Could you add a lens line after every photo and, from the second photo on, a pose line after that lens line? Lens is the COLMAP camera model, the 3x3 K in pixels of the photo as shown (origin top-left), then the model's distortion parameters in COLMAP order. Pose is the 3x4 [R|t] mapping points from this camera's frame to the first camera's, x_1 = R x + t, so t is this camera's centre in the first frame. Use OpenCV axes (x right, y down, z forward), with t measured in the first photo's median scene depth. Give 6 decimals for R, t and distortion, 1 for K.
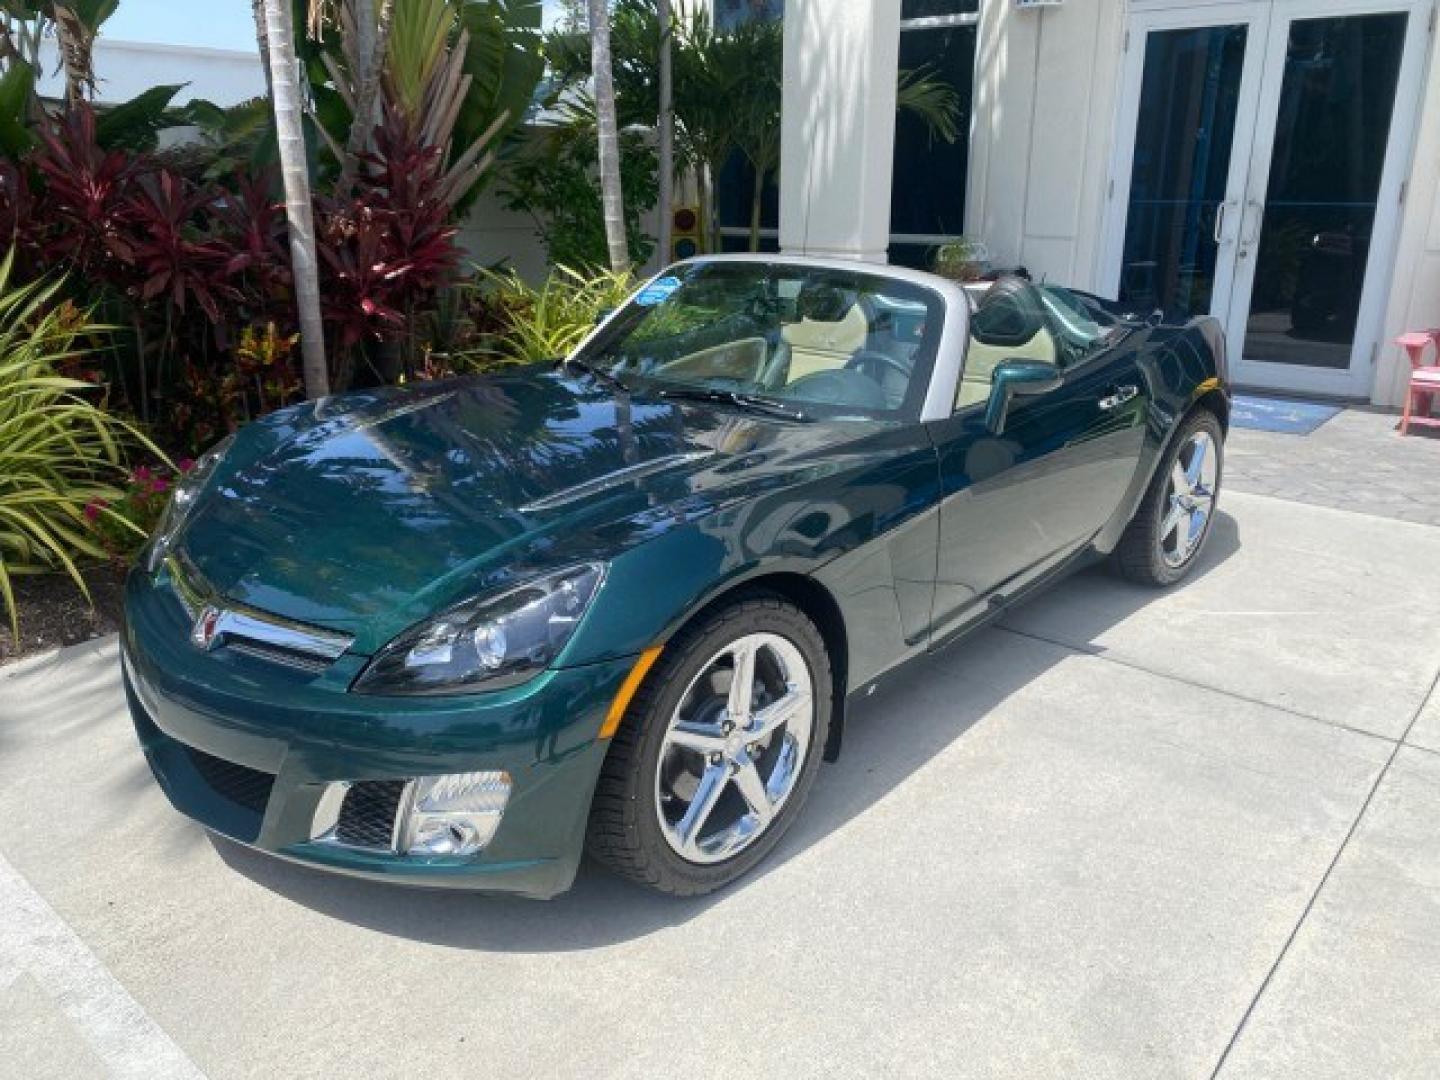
lens RADIAL K [[1110.3, 0, 715.2], [0, 1110.3, 535.6], [0, 0, 1]] dist [0.013207, -0.016560]
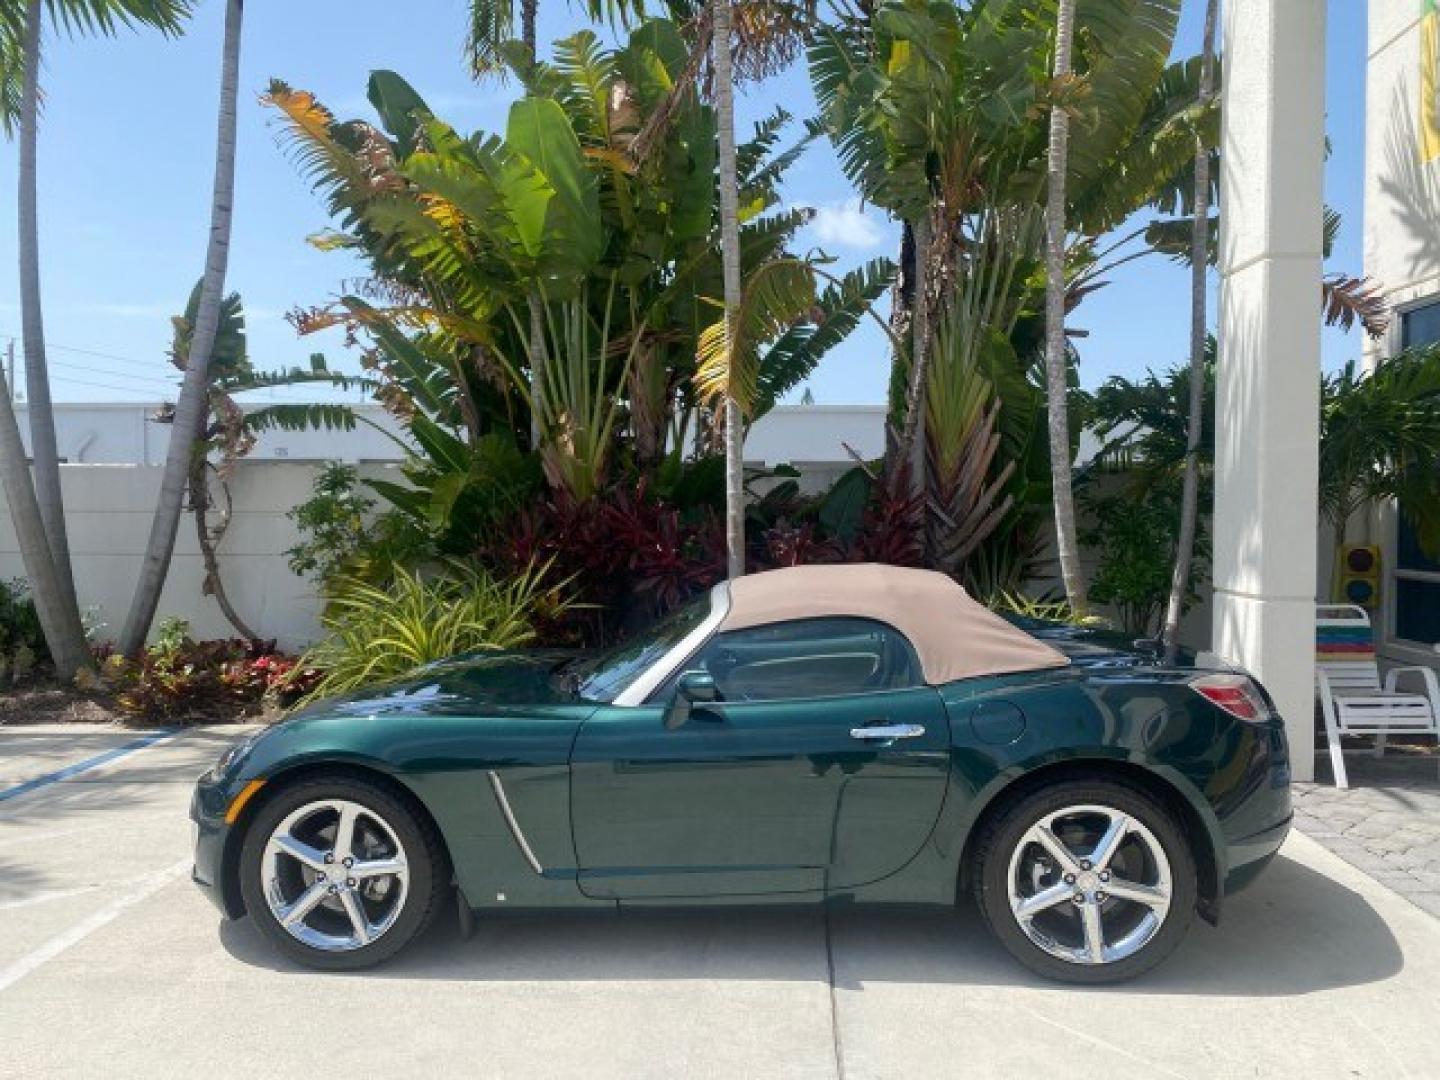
lens RADIAL K [[1110.3, 0, 720.4], [0, 1110.3, 536.7], [0, 0, 1]] dist [0.013207, -0.016560]
pose [[0.615728, 0.019208, -0.787724, 0.951487], [-0.239567, 0.956941, -0.163924, -0.083864], [0.750657, 0.289645, 0.593818, 0.203105]]
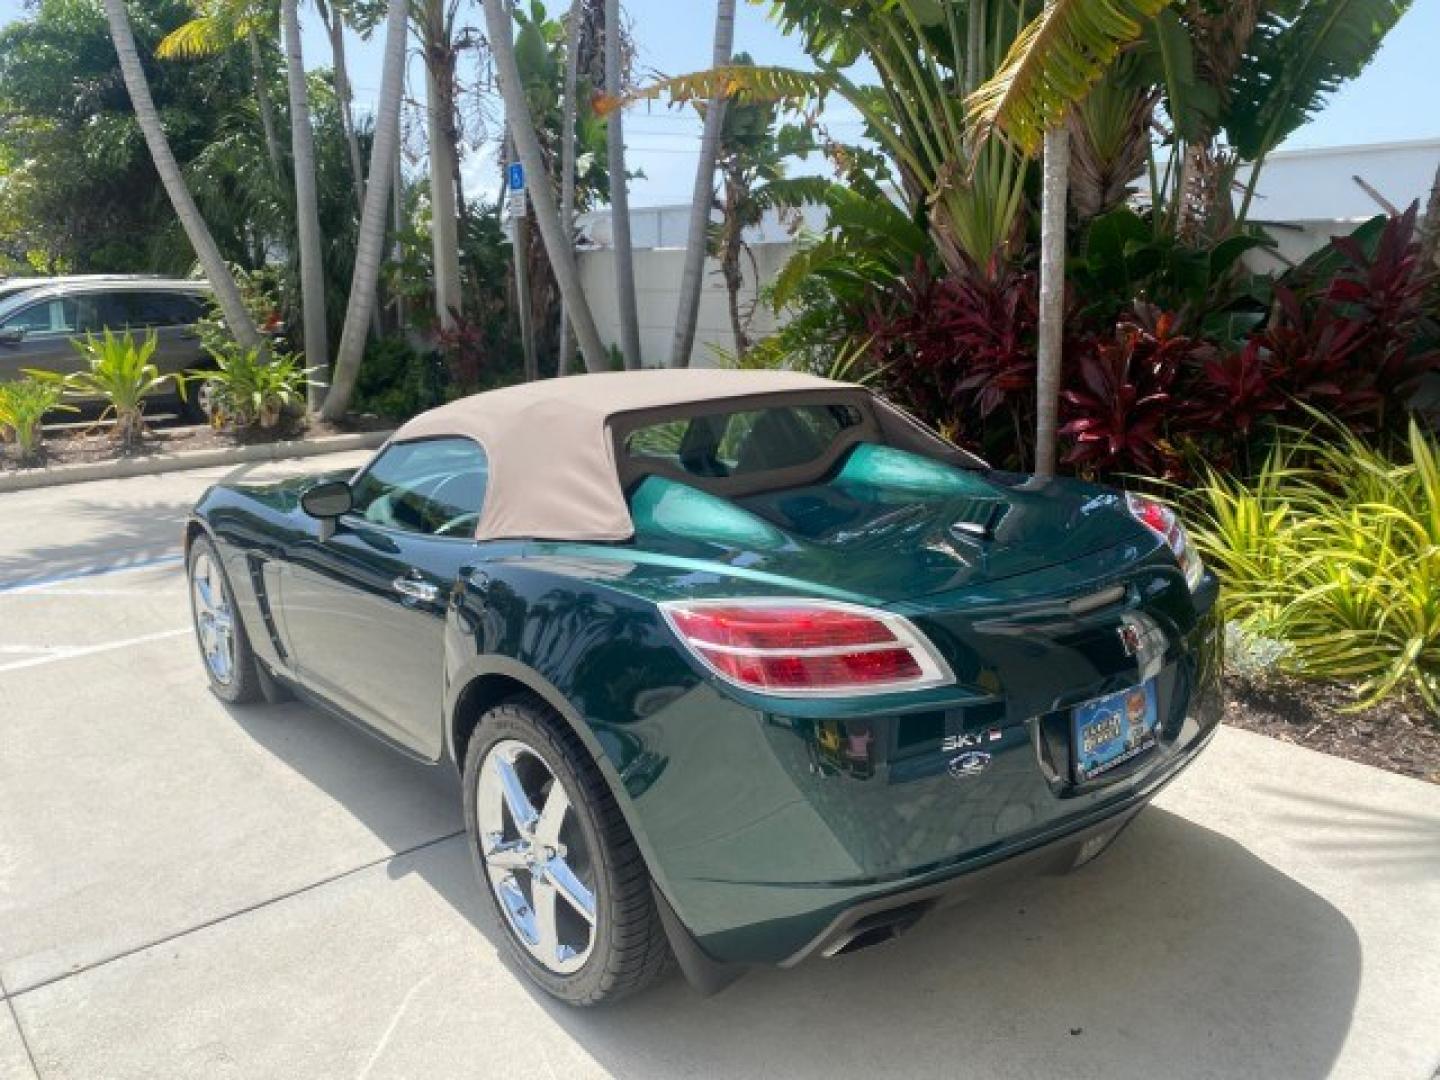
lens RADIAL K [[1110.3, 0, 723.4], [0, 1110.3, 541.1], [0, 0, 1]] dist [0.013207, -0.016560]
pose [[-0.141203, 0.220249, -0.965169, 0.968493], [-0.292180, 0.922237, 0.253198, -0.374041], [0.945882, 0.317755, -0.065870, 1.115237]]
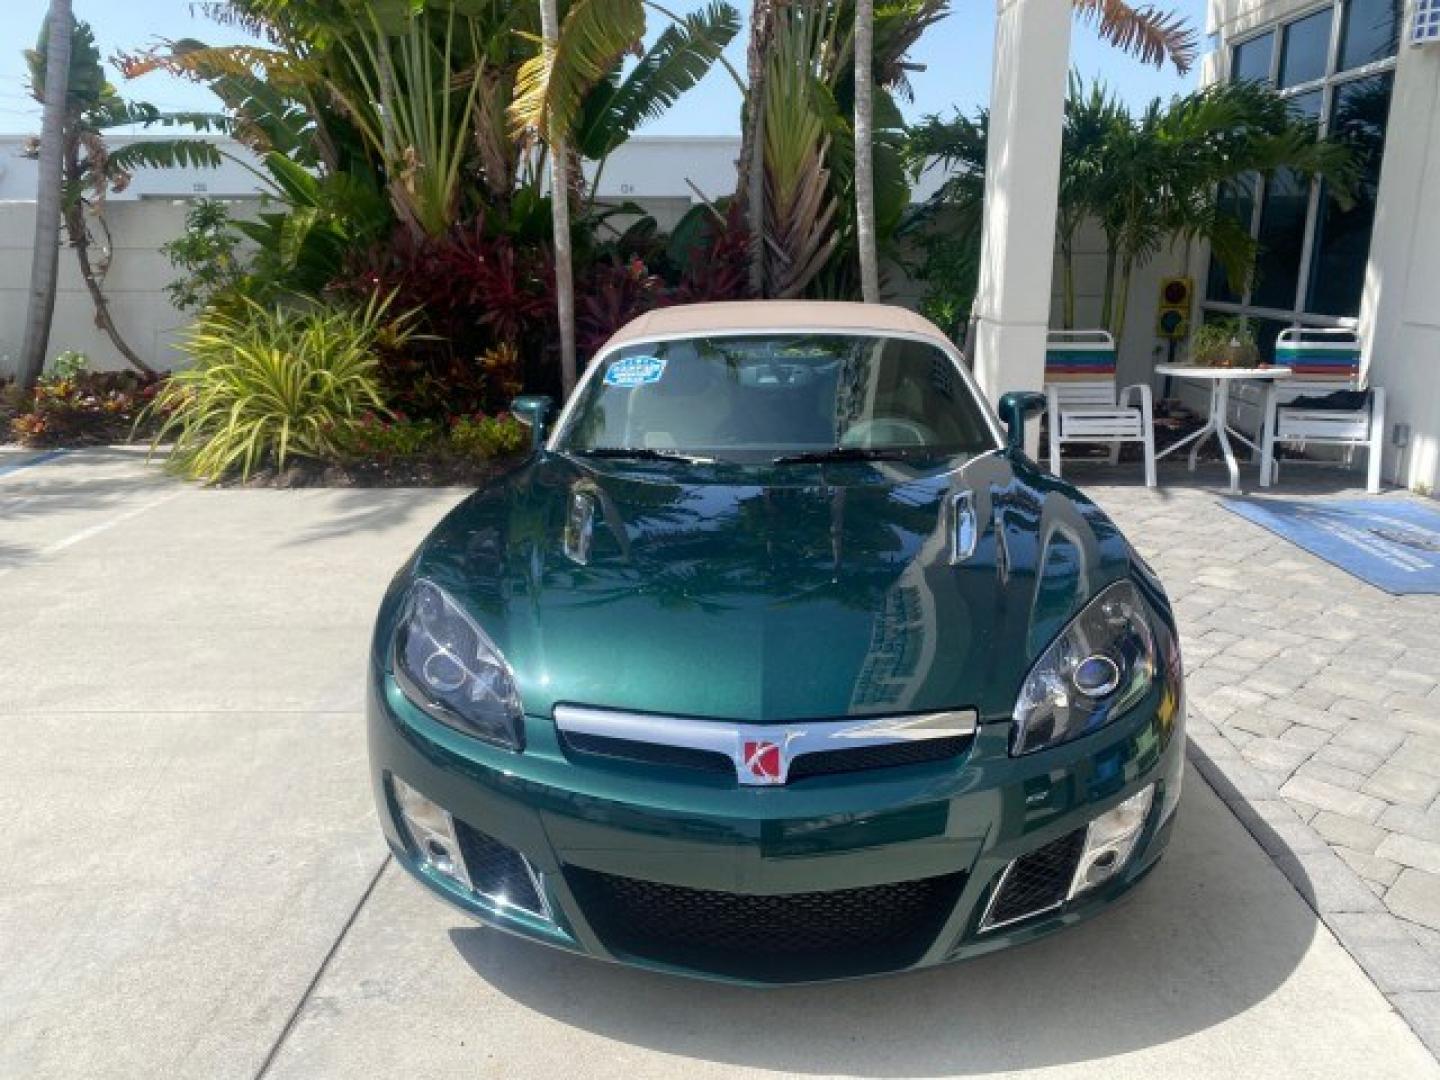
lens RADIAL K [[1110.3, 0, 719.0], [0, 1110.3, 538.0], [0, 0, 1]] dist [0.013207, -0.016560]
pose [[0.631427, 0.194090, -0.750753, 1.286144], [-0.233946, 0.970738, 0.054199, -0.098946], [0.739303, 0.141413, 0.658356, 0.275255]]
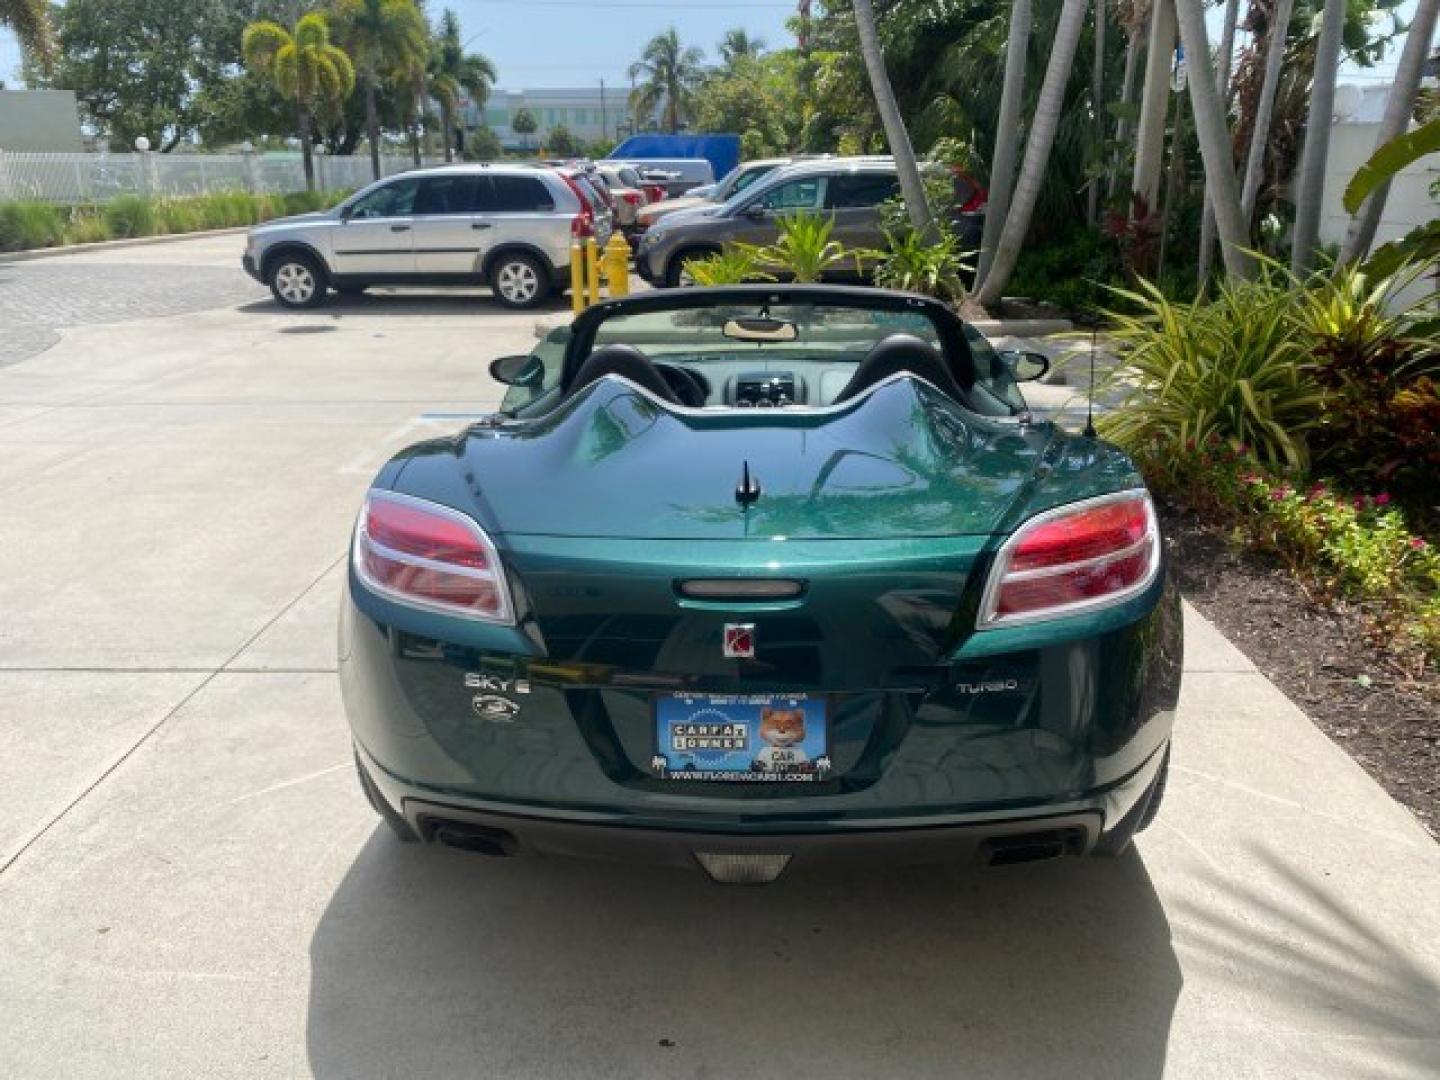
lens RADIAL K [[1110.3, 0, 712.2], [0, 1110.3, 544.7], [0, 0, 1]] dist [0.013207, -0.016560]
pose [[-0.775871, 0.204290, -0.596901, 0.693898], [-0.186771, 0.829335, 0.526612, -0.521407], [0.602612, 0.520067, -0.605301, 1.535592]]
